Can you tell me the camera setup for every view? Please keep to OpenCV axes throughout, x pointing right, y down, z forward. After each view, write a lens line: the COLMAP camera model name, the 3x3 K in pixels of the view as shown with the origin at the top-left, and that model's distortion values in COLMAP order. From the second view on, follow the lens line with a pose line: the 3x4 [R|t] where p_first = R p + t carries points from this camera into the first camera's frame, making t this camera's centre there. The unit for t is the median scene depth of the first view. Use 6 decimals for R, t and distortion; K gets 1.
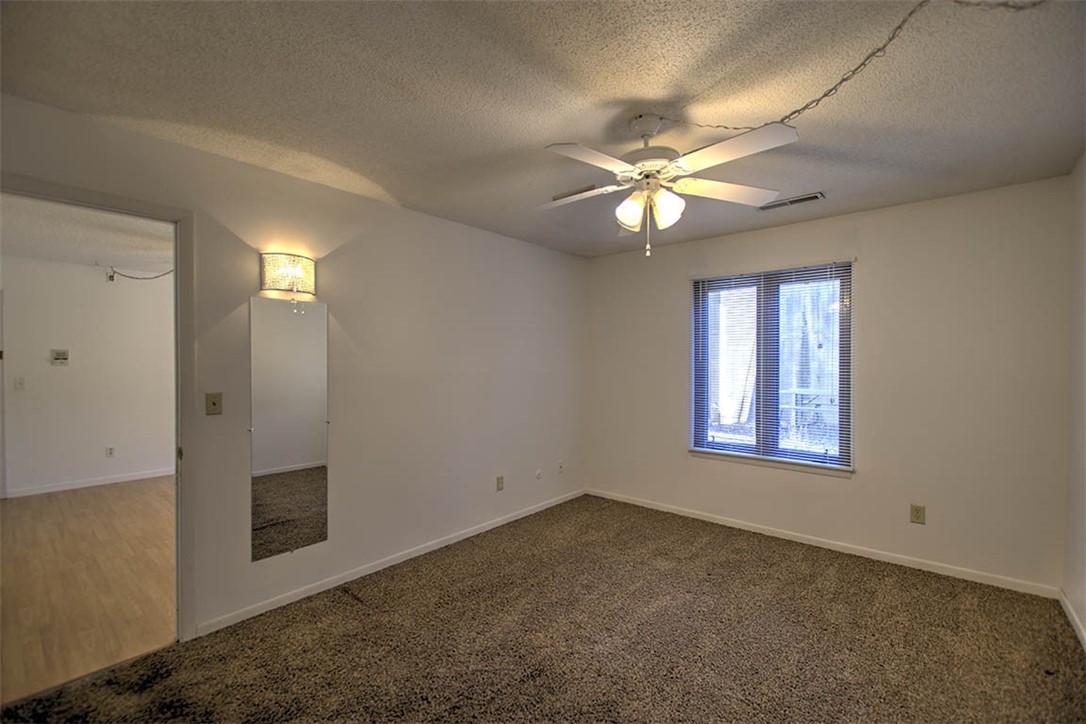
lens RADIAL K [[468.3, 0, 542.9], [0, 468.3, 364.4], [0, 0, 1]] dist [-0.004871, -0.000934]
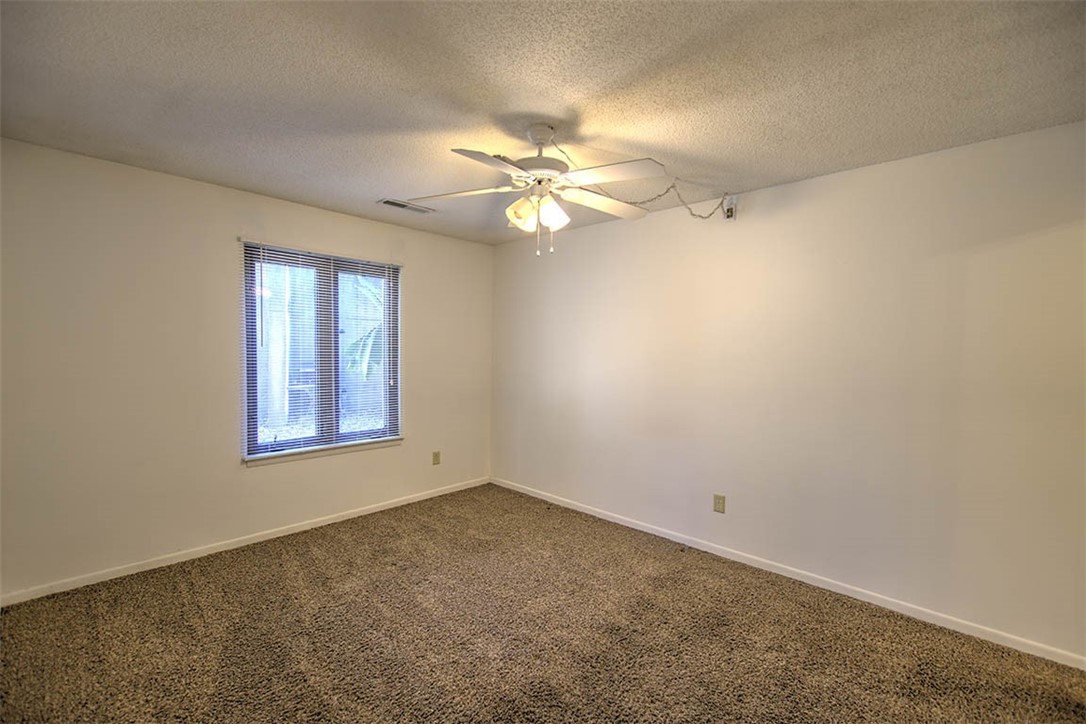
lens RADIAL K [[463.9, 0, 540.5], [0, 463.9, 365.1], [0, 0, 1]] dist [0.020995, -0.018320]
pose [[0.044724, -0.031262, 0.998510, -0.535918], [-0.008368, 0.999463, 0.031666, -0.005791], [-0.998964, -0.009772, 0.044438, 0.580722]]
